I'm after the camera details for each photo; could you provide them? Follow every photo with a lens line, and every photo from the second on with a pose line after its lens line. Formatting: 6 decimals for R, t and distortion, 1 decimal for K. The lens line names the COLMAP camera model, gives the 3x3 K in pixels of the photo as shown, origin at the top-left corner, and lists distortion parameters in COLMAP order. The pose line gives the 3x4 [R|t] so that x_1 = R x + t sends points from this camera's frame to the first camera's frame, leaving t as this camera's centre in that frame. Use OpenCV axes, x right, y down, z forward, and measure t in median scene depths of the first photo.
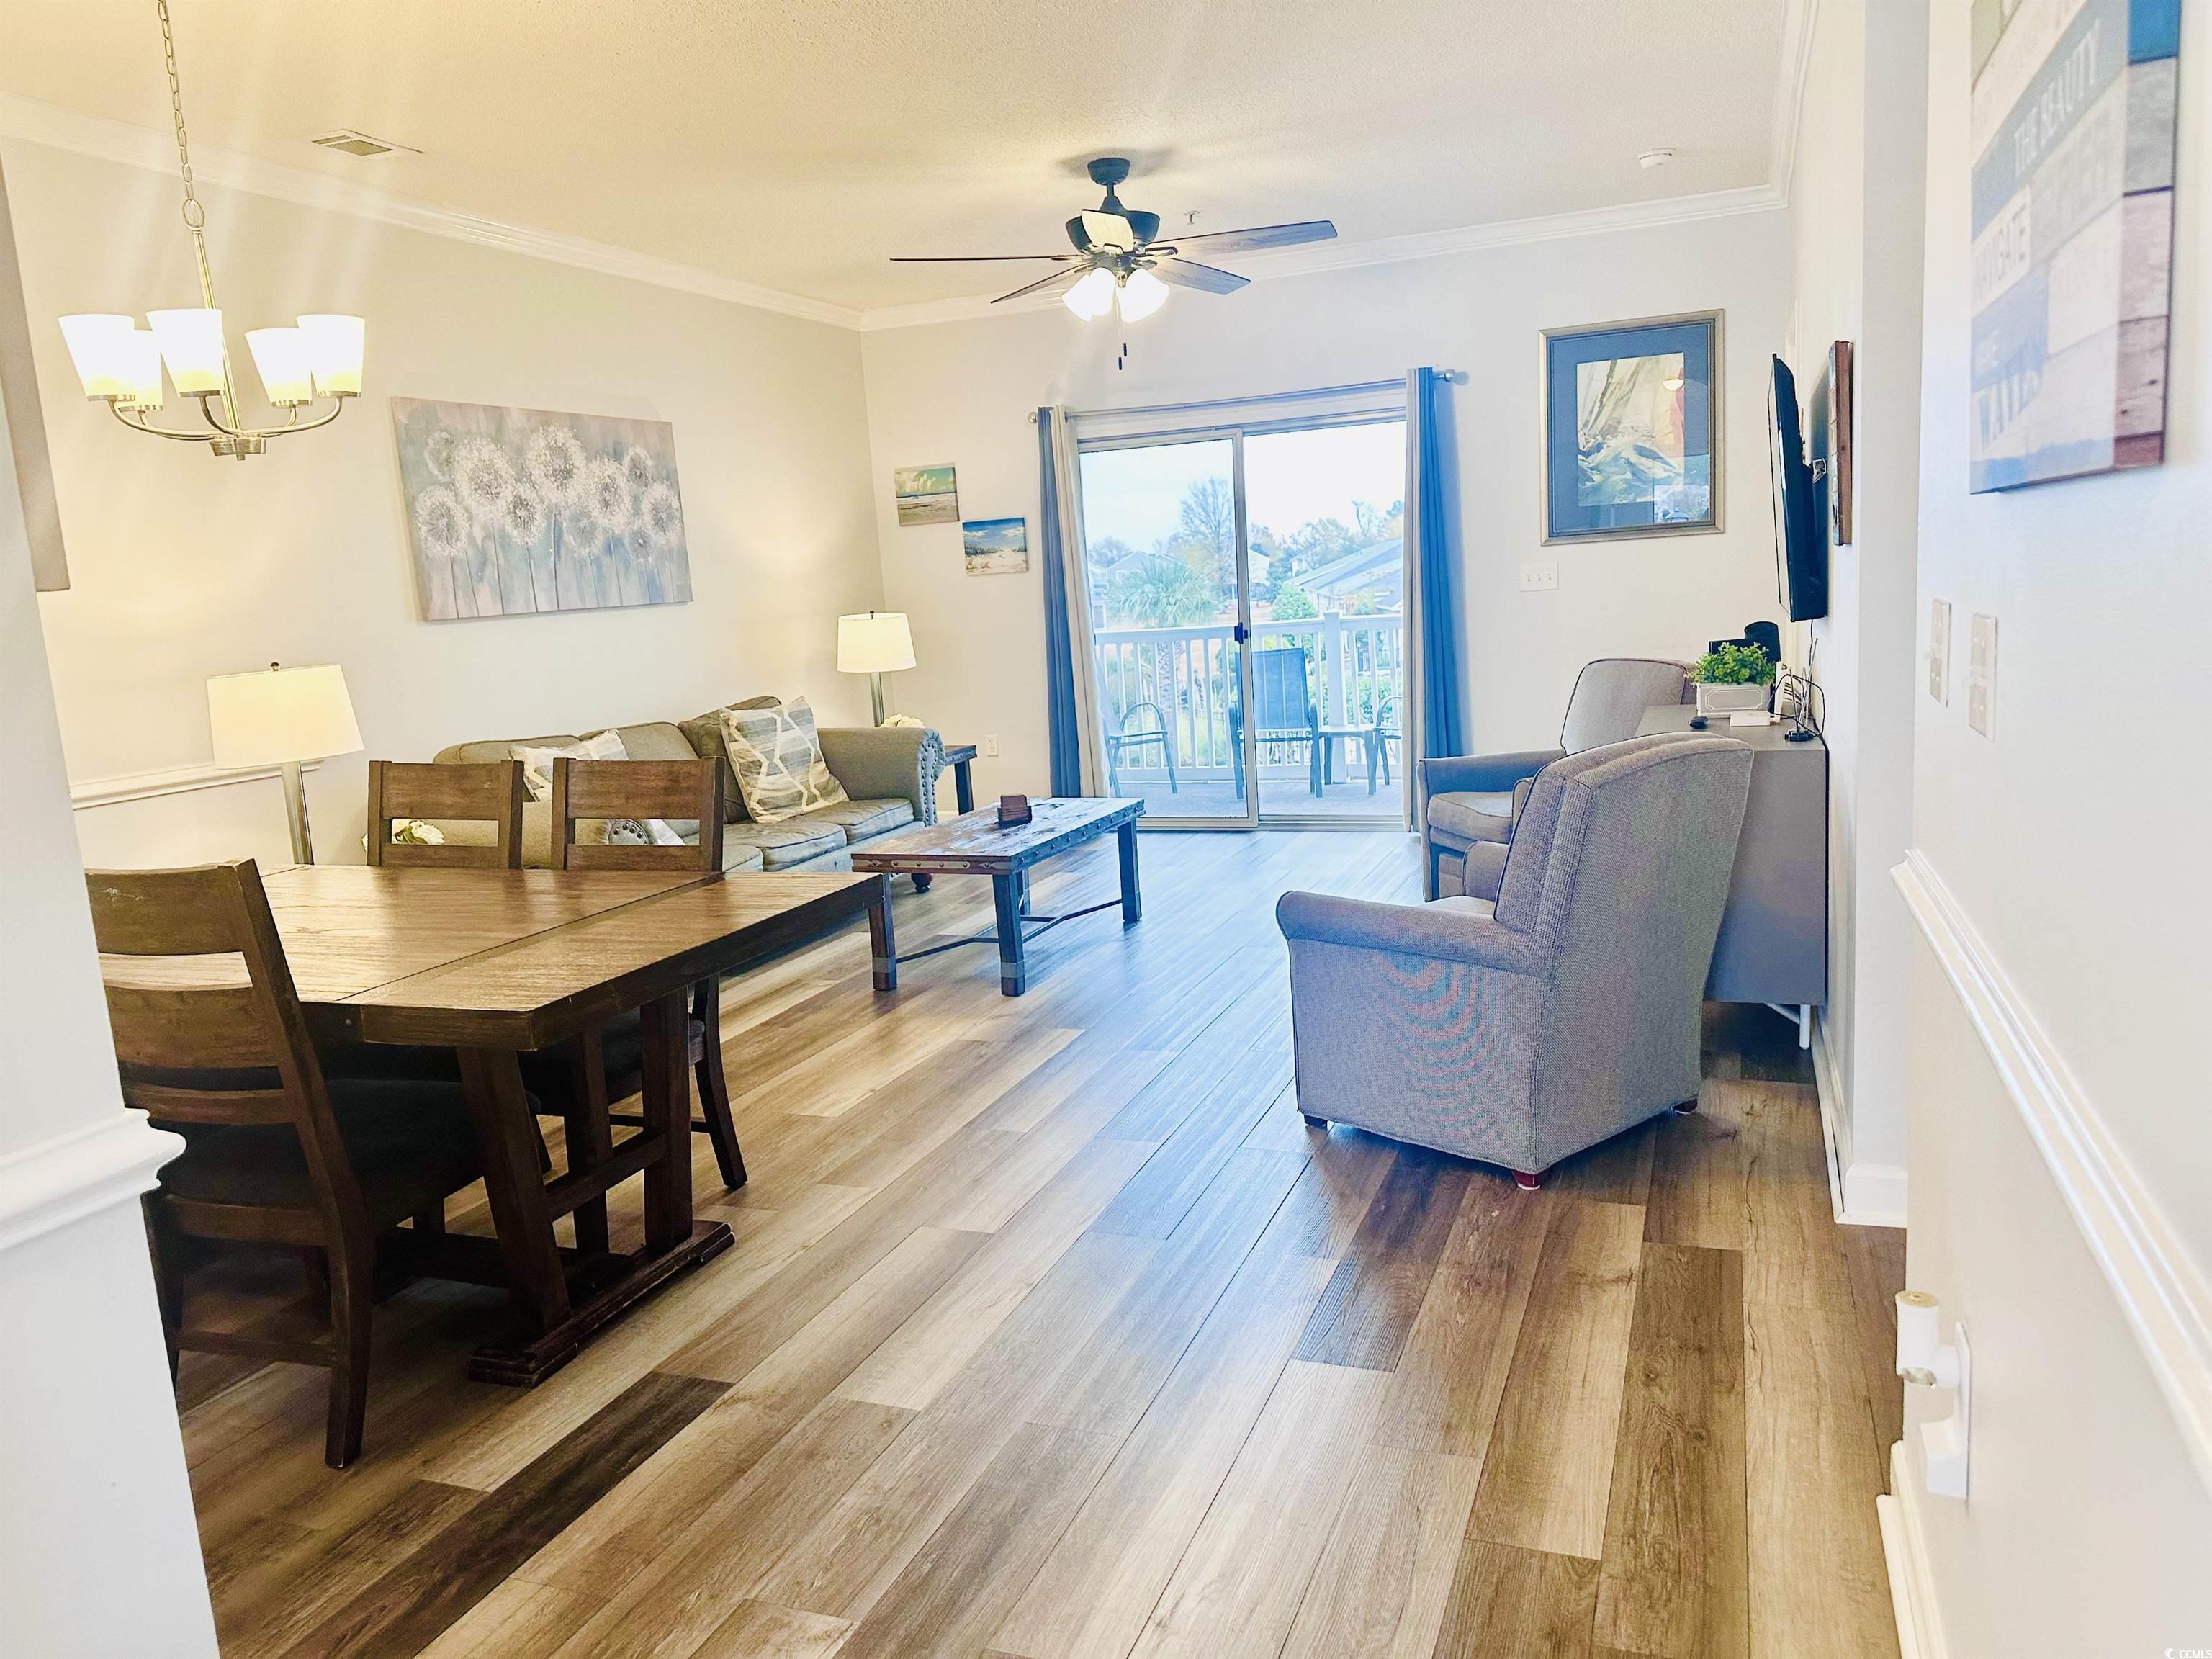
lens RADIAL K [[1522.4, 0, 1113.6], [0, 1522.4, 847.4], [0, 0, 1]] dist [-0.001211, -0.001748]
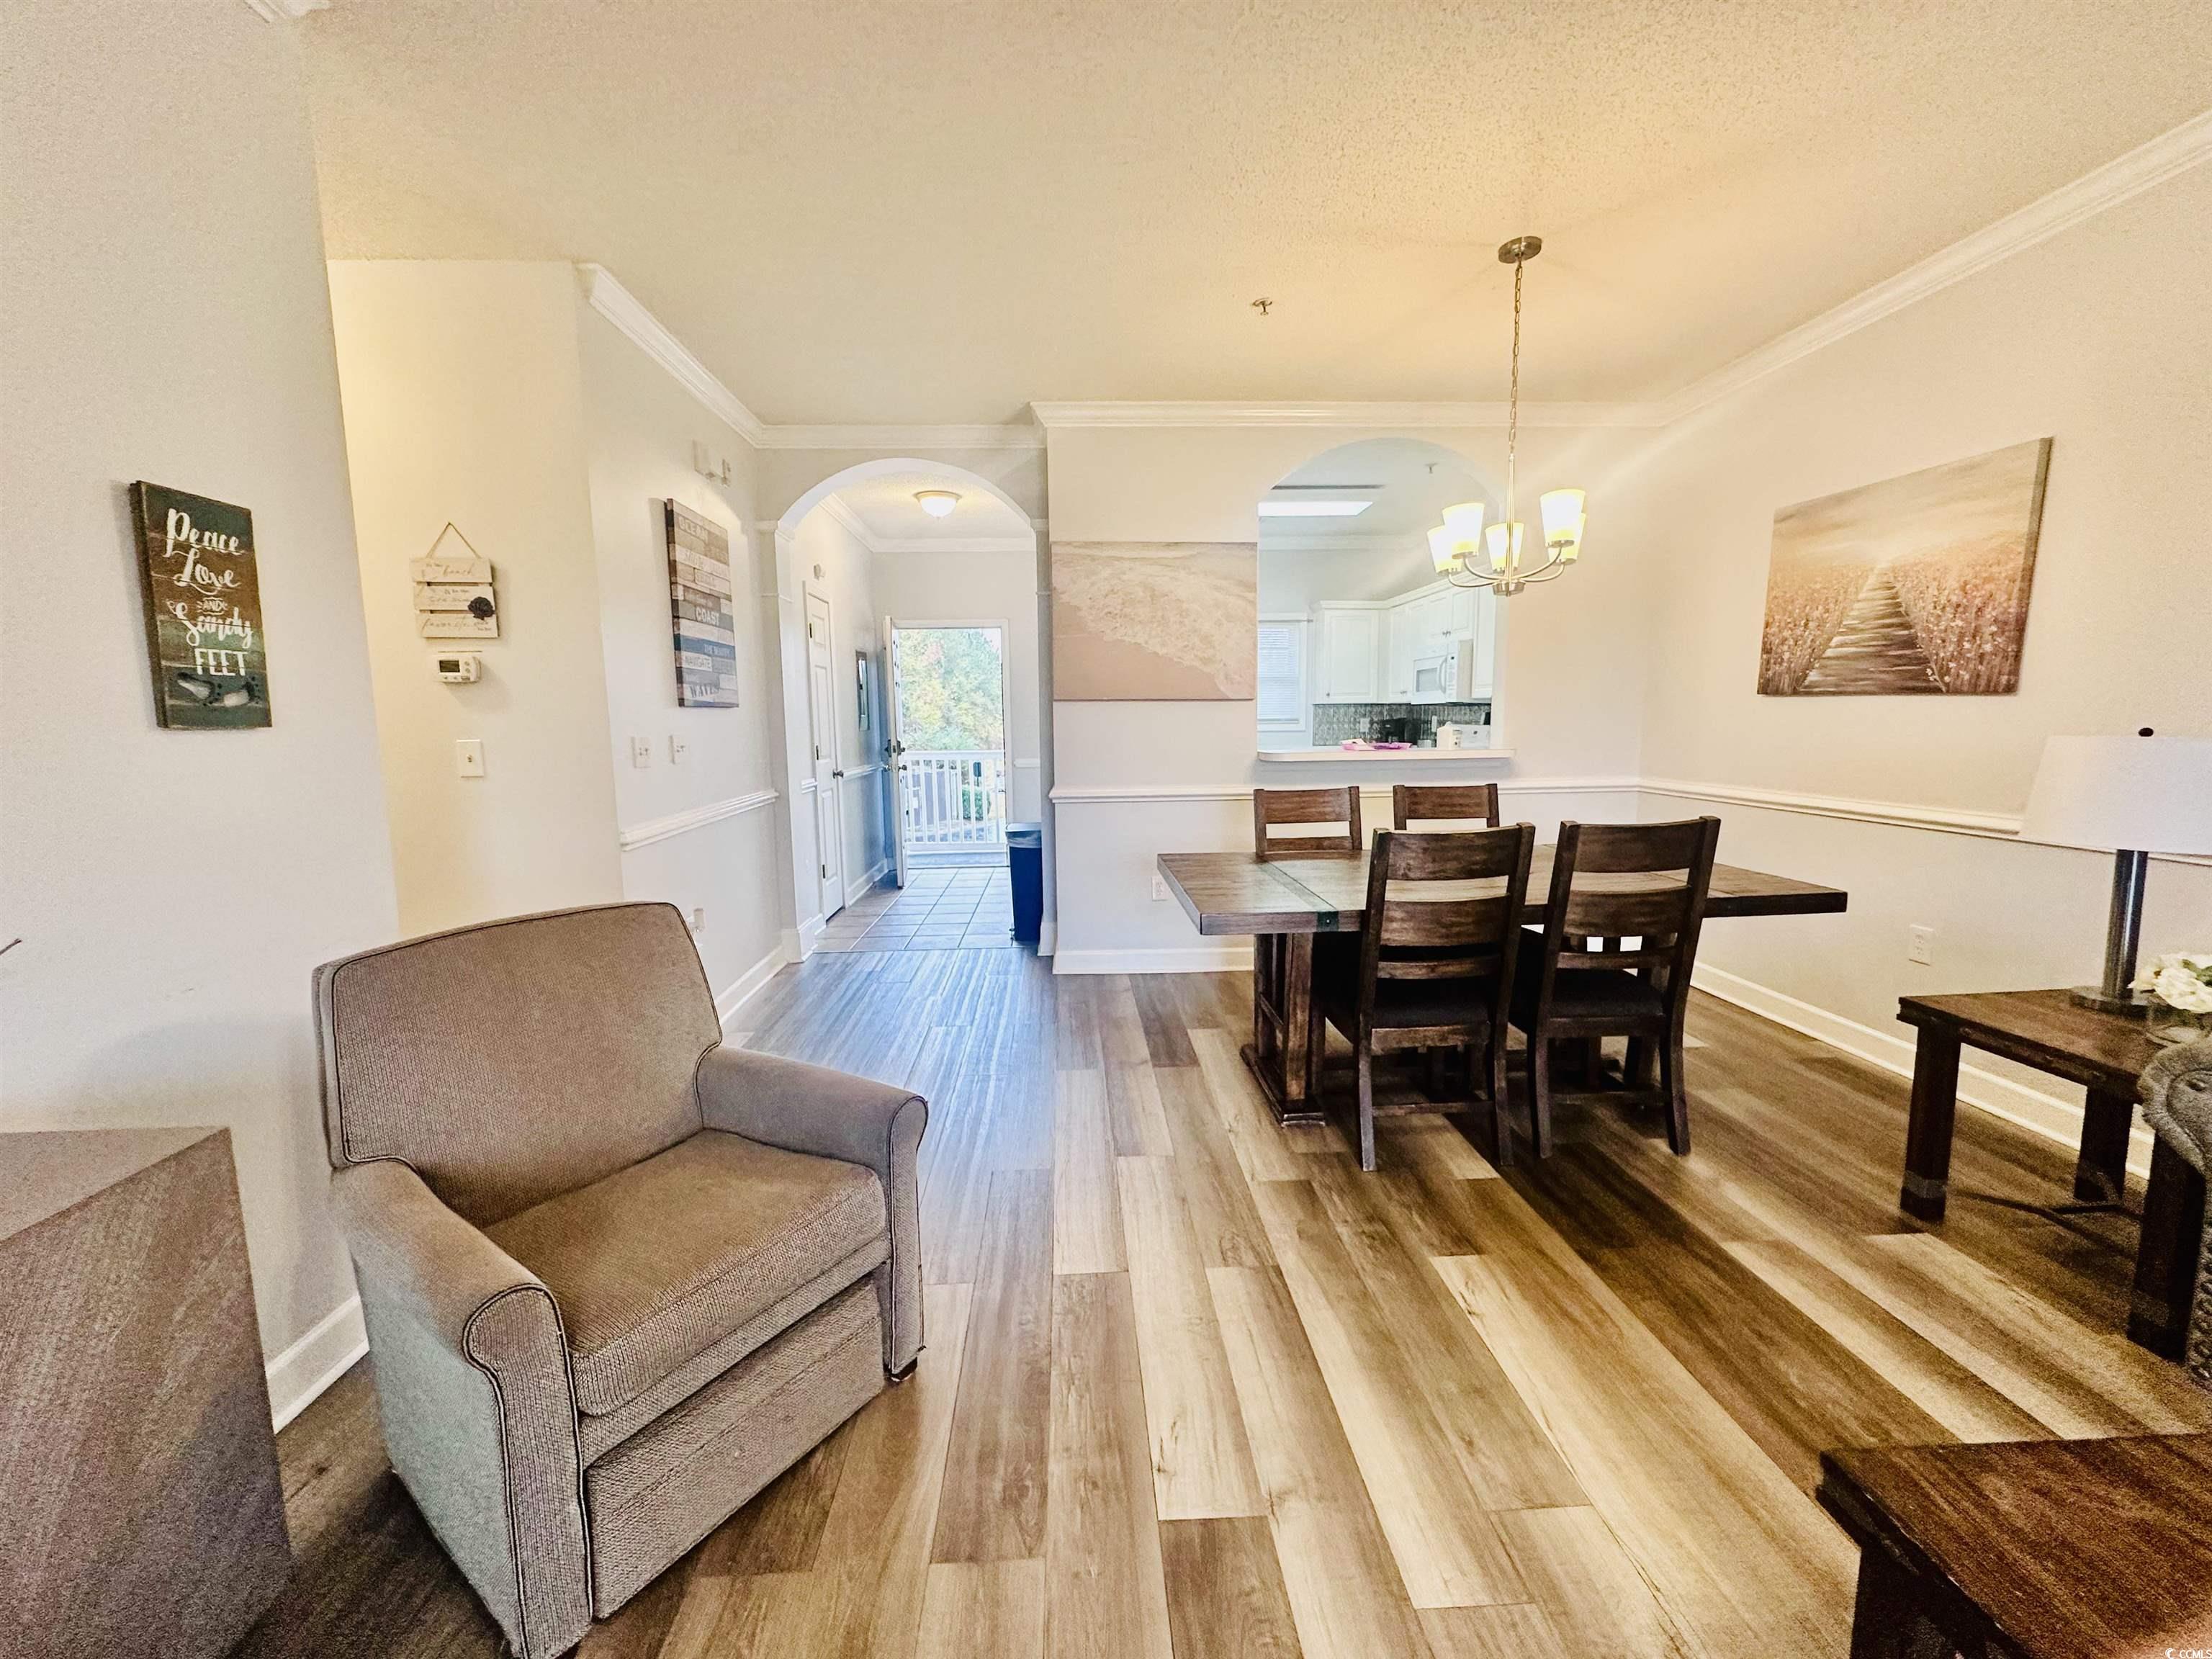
lens RADIAL K [[884.7, 0, 1106.5], [0, 884.7, 829.6], [0, 0, 1]] dist [-0.003509, 0.001158]
pose [[-0.910942, 0.120997, -0.394391, 0.268204], [-0.005656, 0.952267, 0.305213, -0.354224], [0.412495, 0.280262, -0.866776, 1.993350]]
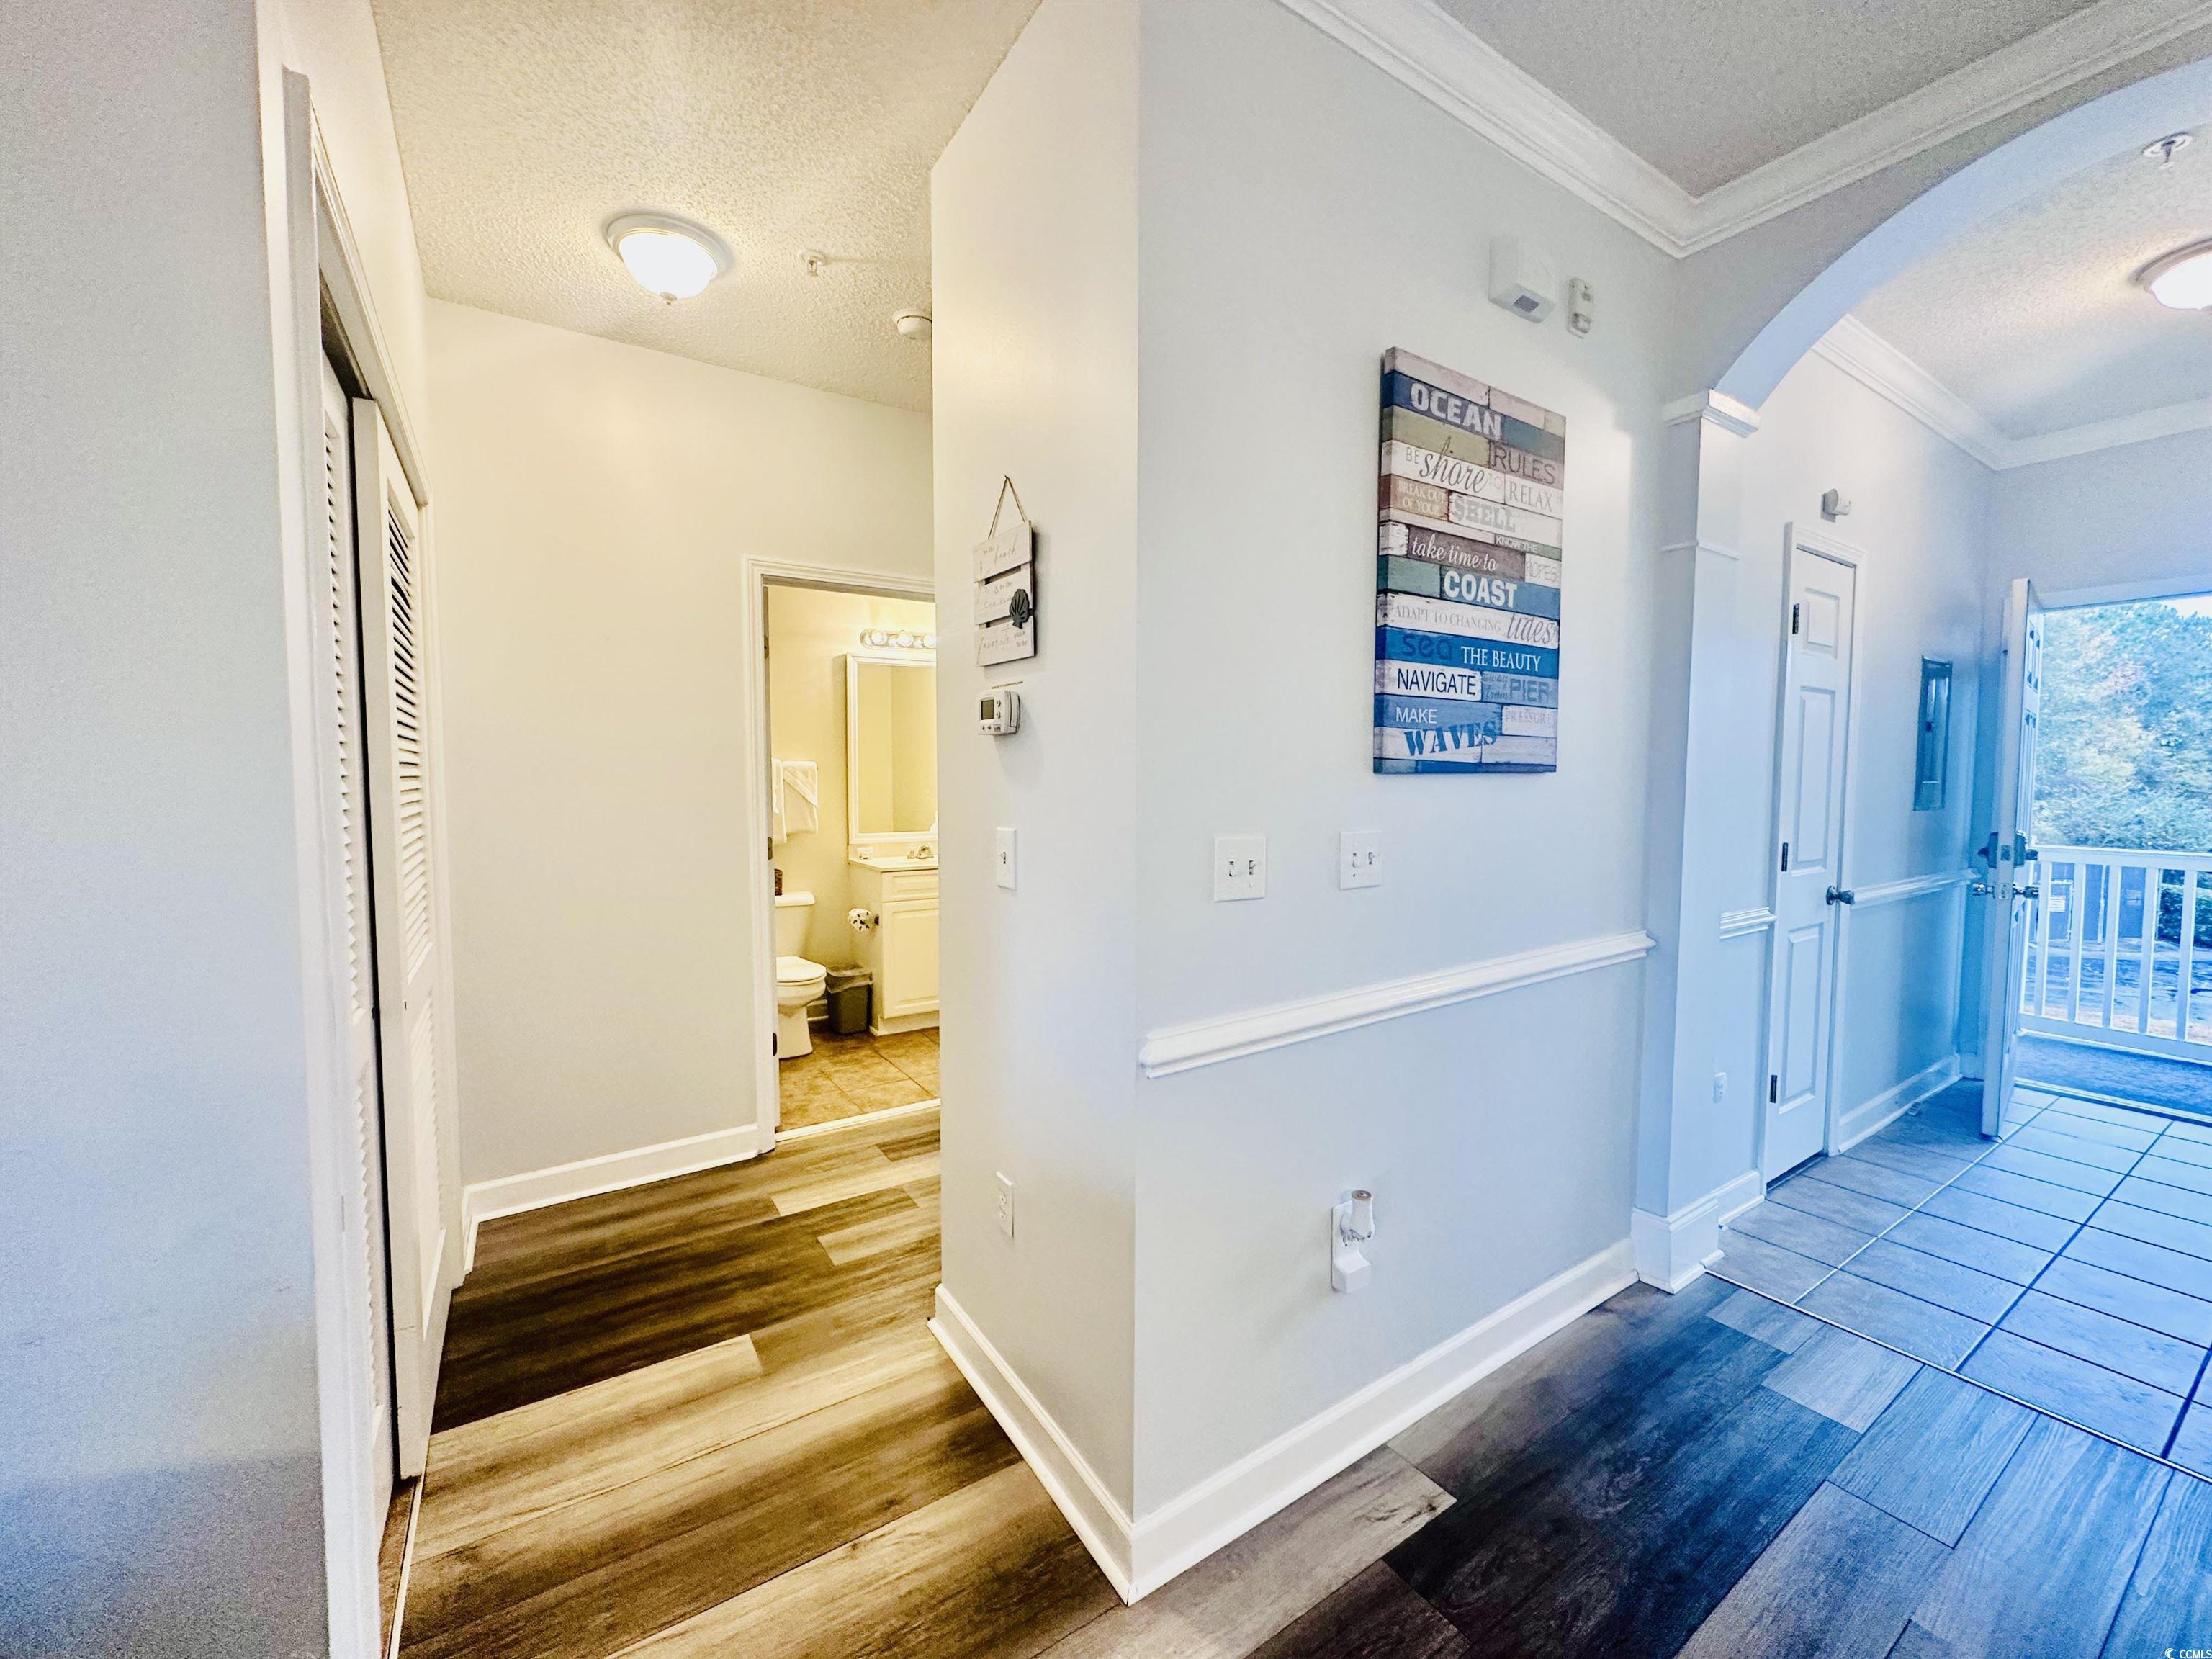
lens RADIAL K [[884.7, 0, 1103.6], [0, 884.7, 827.5], [0, 0, 1]] dist [-0.003509, 0.001158]
pose [[-0.809452, 0.022263, 0.586765, 0.084096], [0.147422, 0.974980, 0.166378, -0.218438], [-0.568379, 0.221177, -0.792481, 1.152645]]
